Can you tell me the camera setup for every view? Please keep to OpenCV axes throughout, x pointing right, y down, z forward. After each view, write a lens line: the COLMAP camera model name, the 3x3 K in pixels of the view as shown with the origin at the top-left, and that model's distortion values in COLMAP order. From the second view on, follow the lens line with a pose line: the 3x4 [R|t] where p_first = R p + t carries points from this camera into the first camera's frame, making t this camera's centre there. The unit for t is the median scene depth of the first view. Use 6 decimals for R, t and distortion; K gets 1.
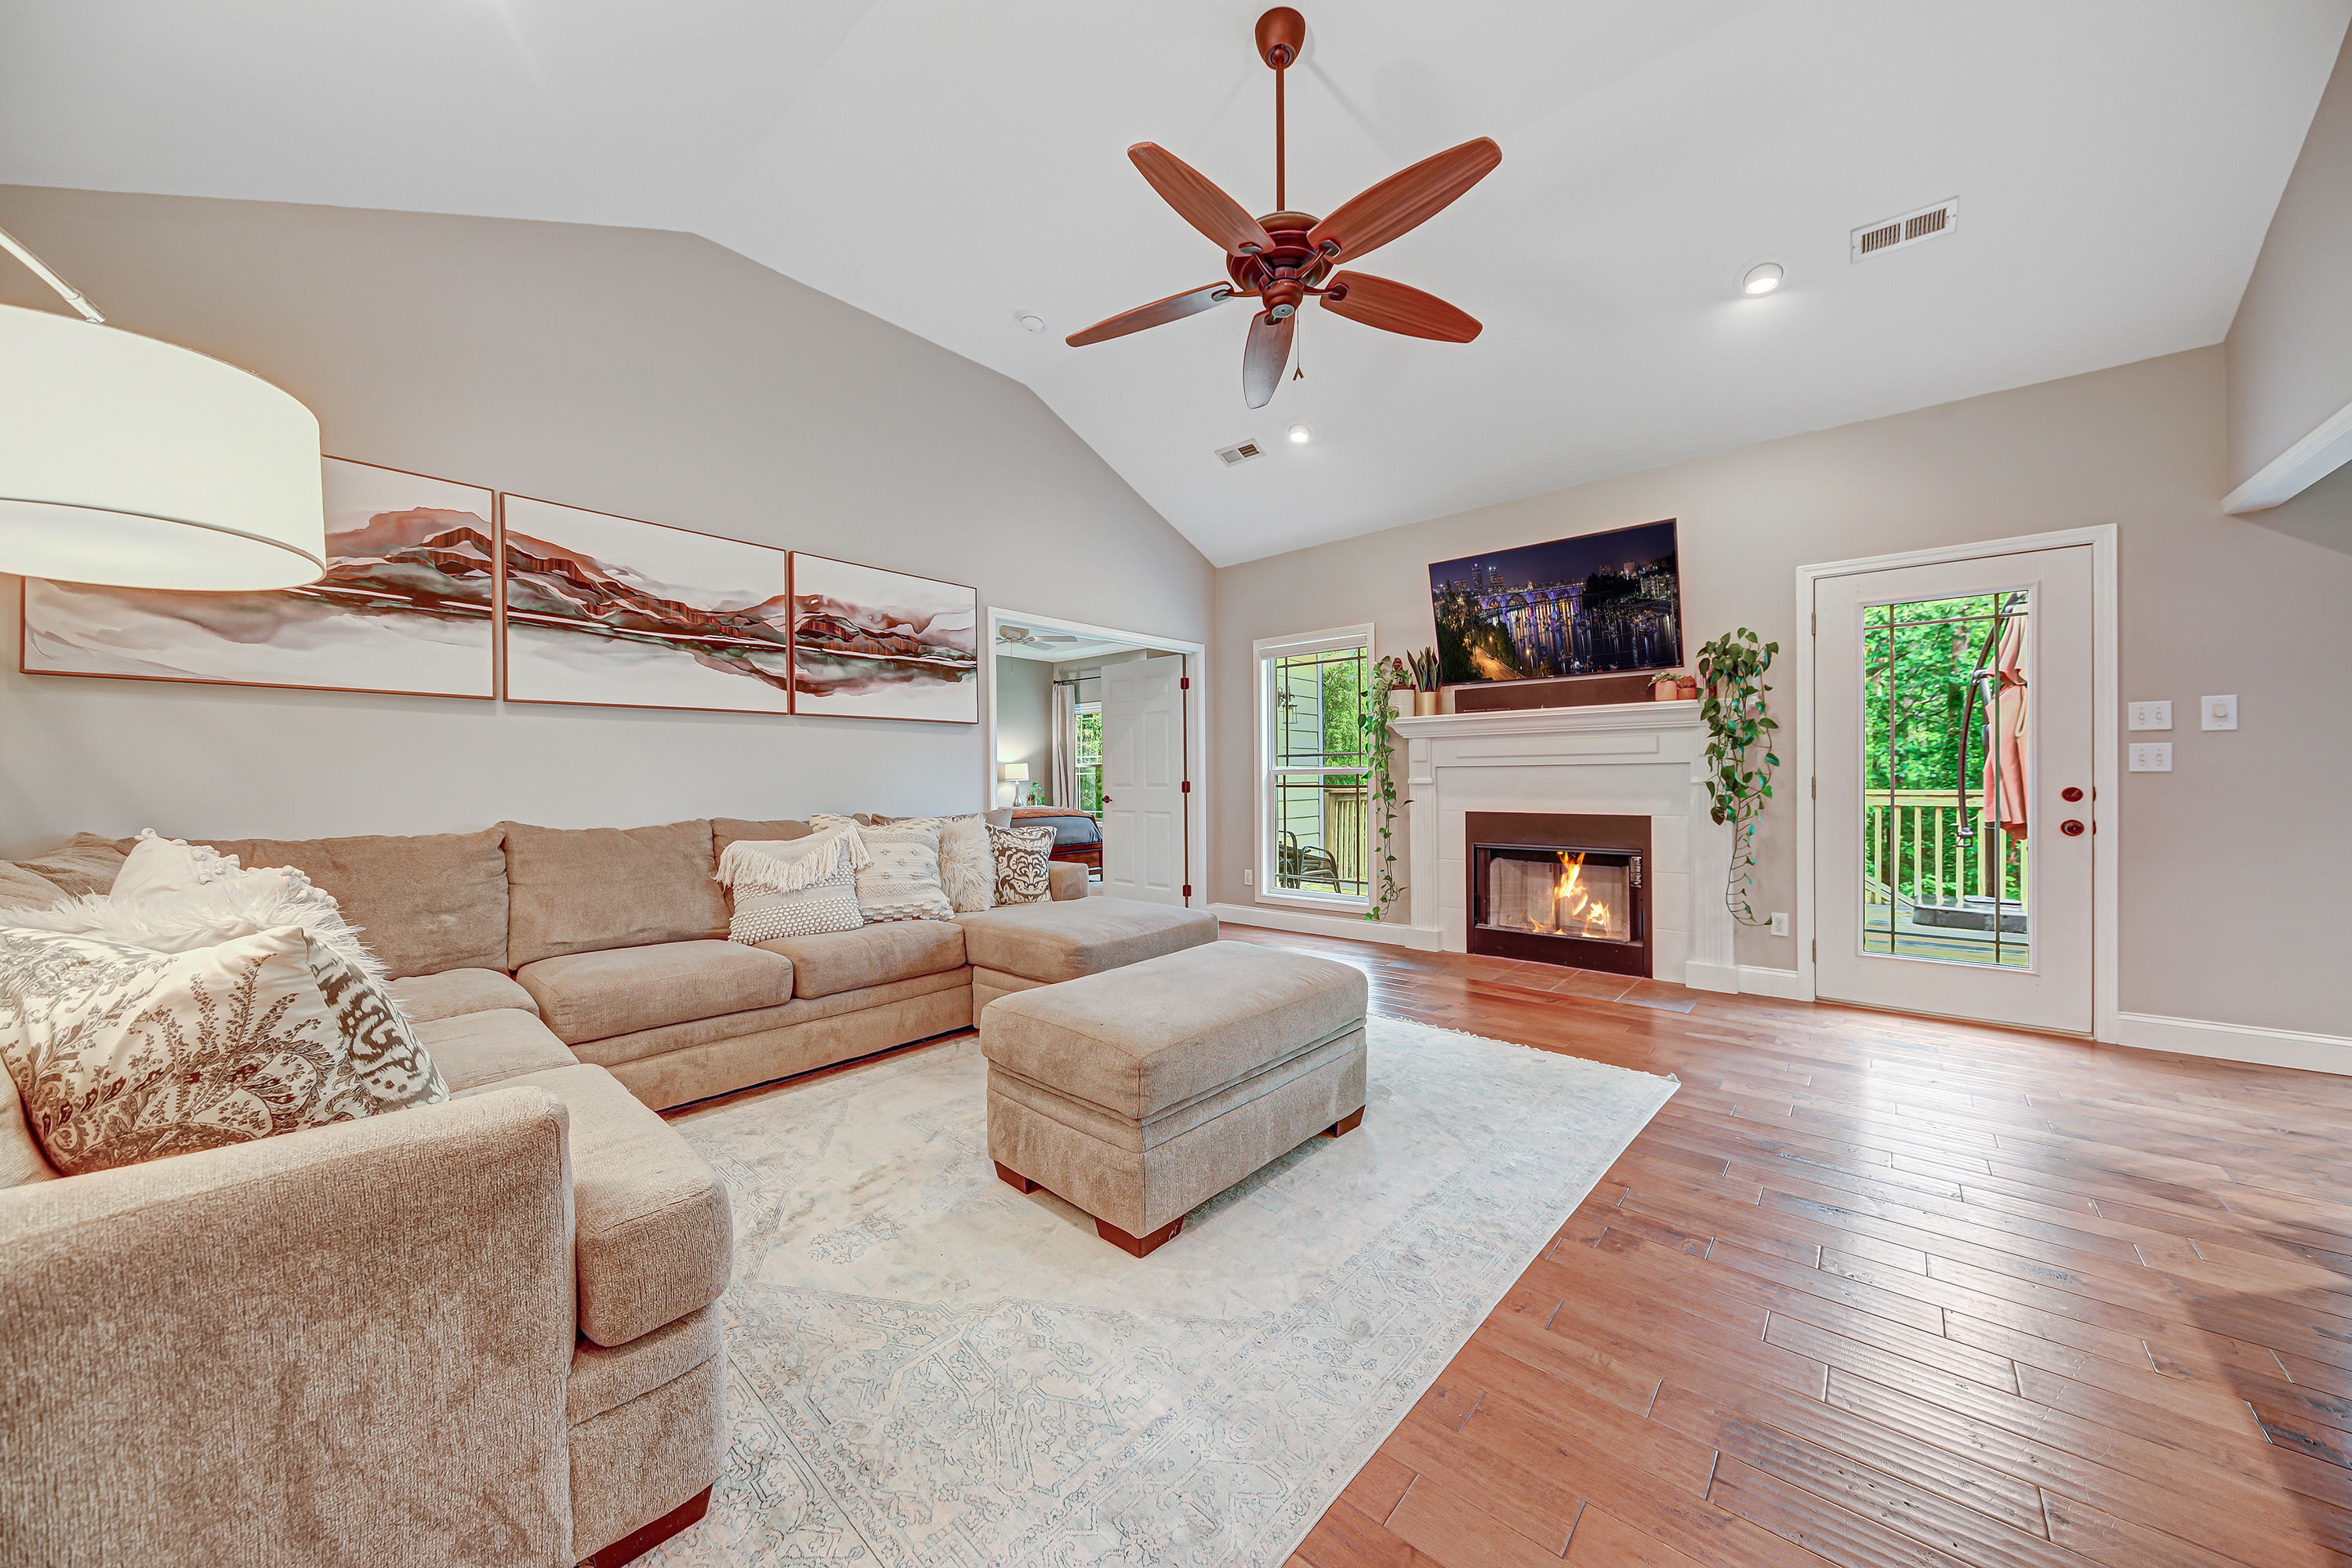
lens RADIAL K [[823.3, 0, 1169.5], [0, 823.3, 780.0], [0, 0, 1]] dist [0.008626, -0.005999]
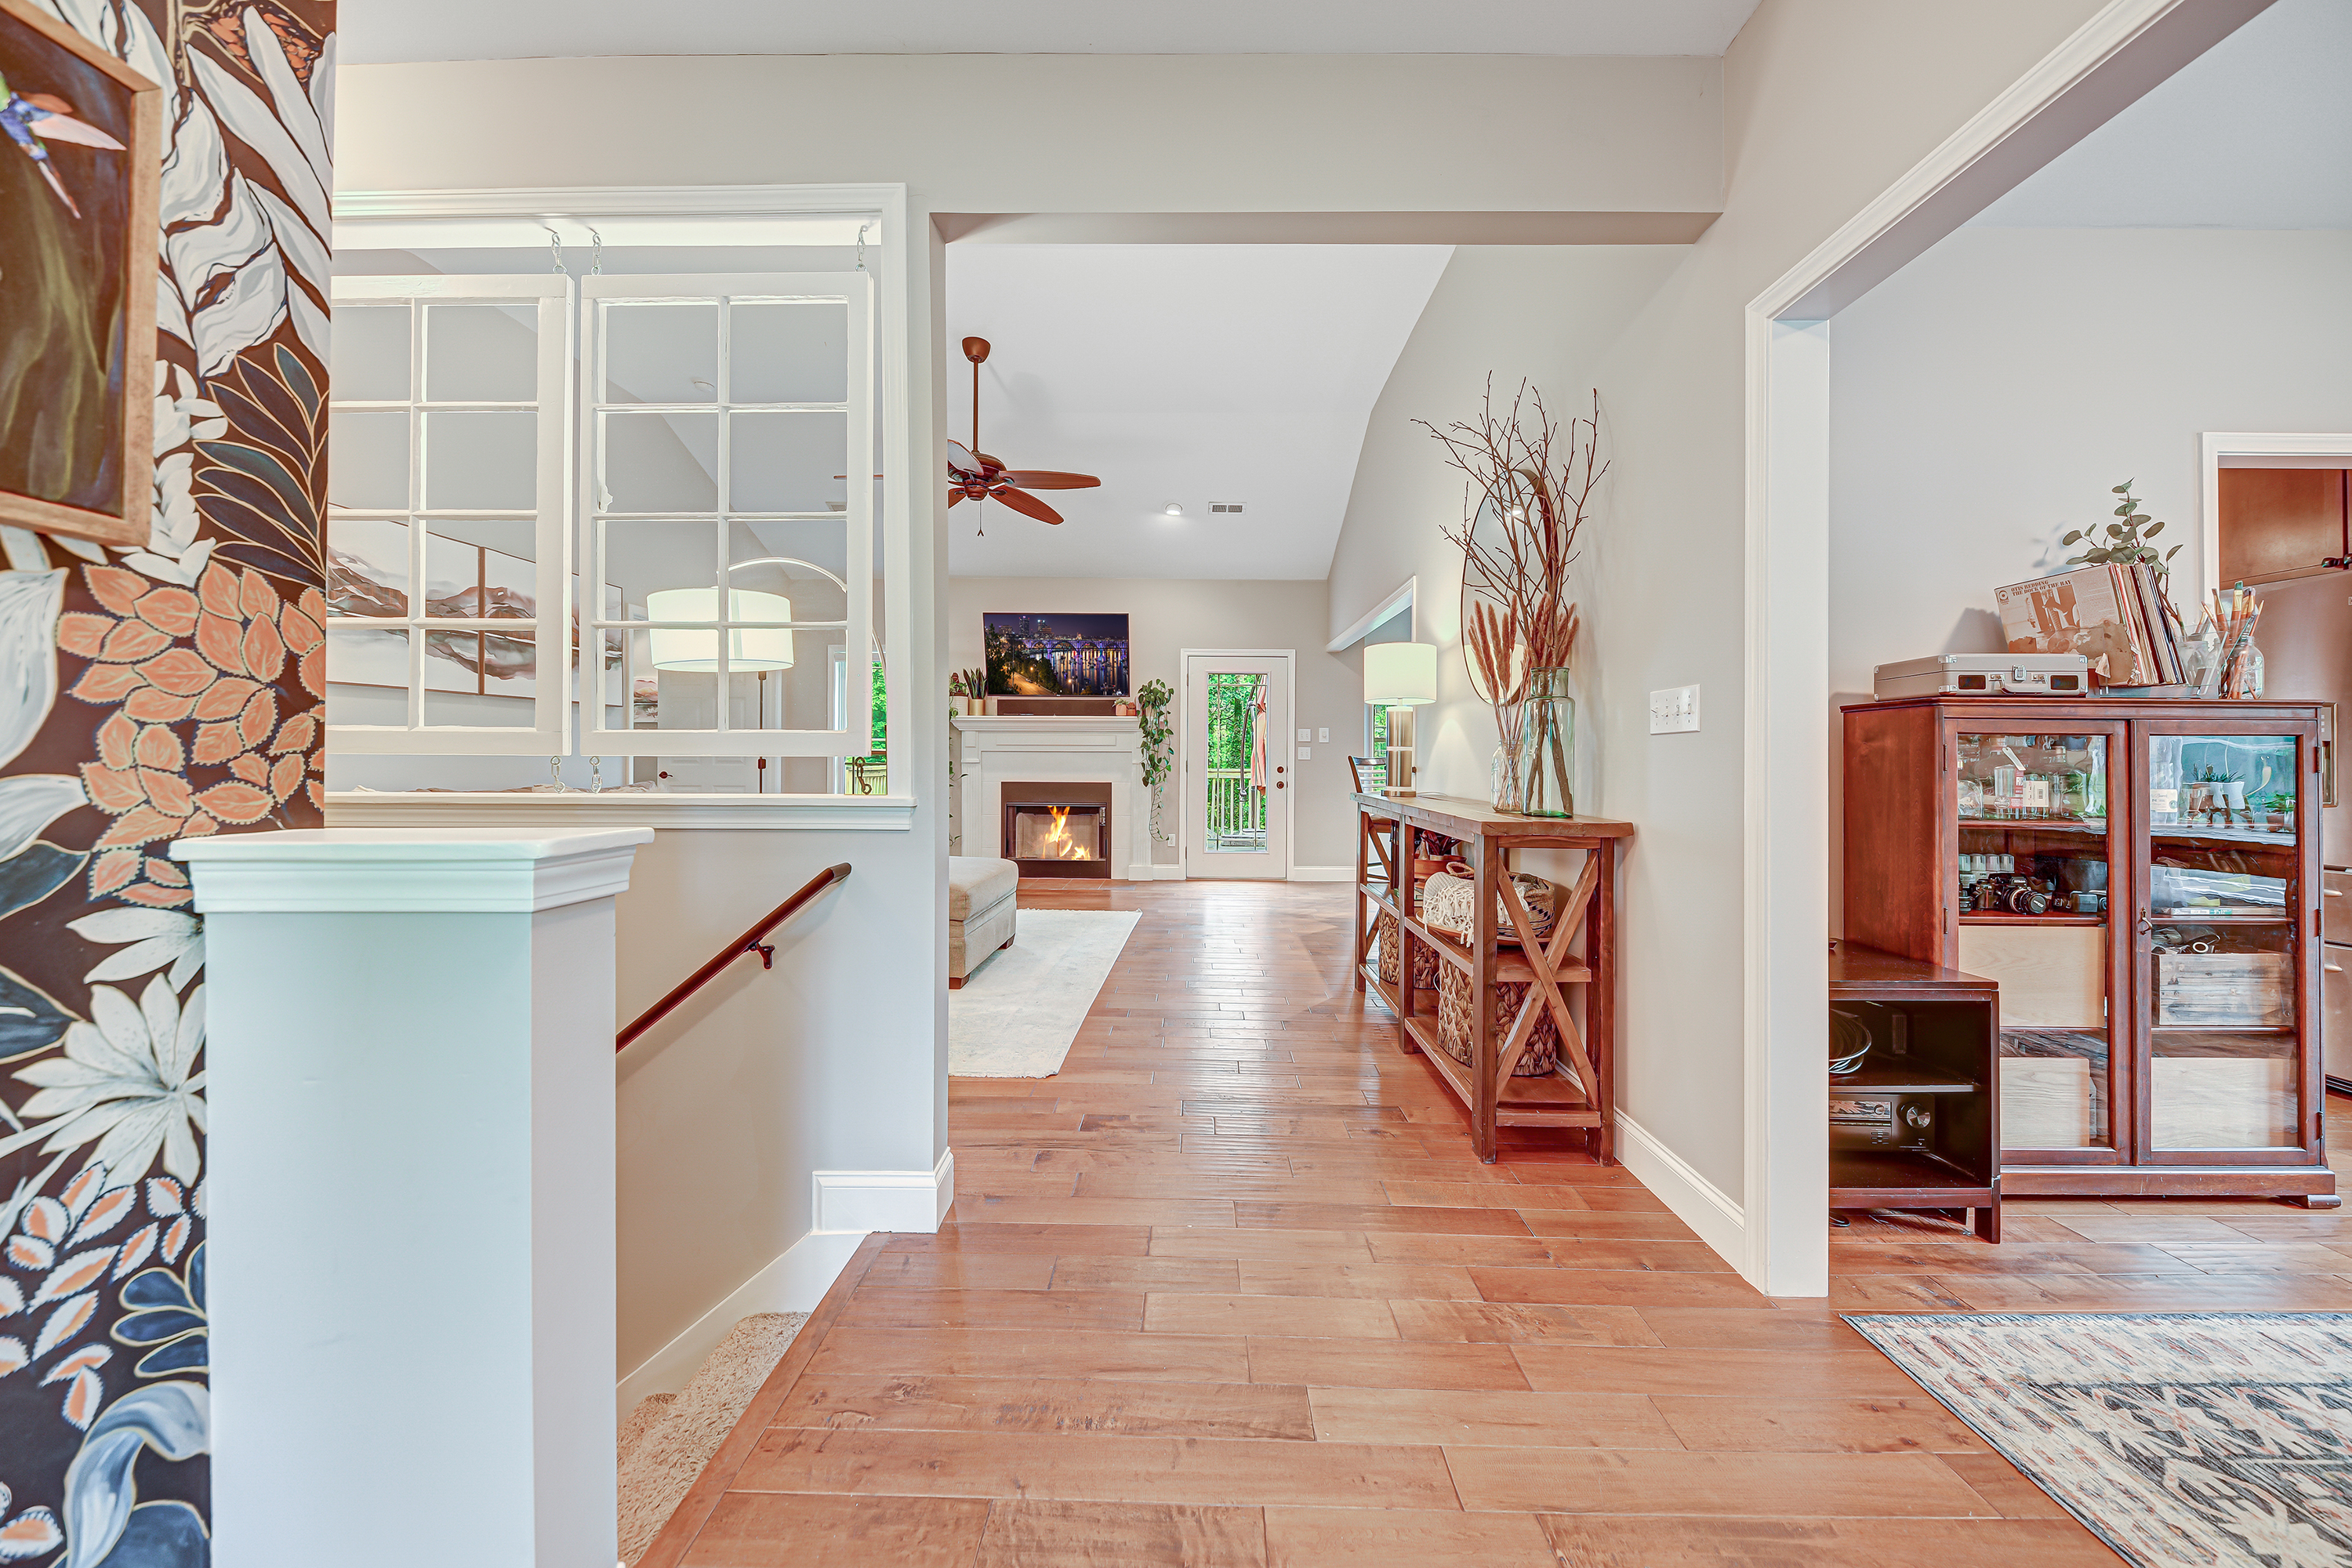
lens RADIAL K [[811.0, 0, 1193.7], [0, 811.0, 751.0], [0, 0, 1]] dist [0.010757, -0.005460]
pose [[0.759824, 0.017376, 0.649897, -0.406554], [-0.010410, 0.999840, -0.014561, 0.001202], [-0.650046, 0.004298, 0.759883, -0.412312]]
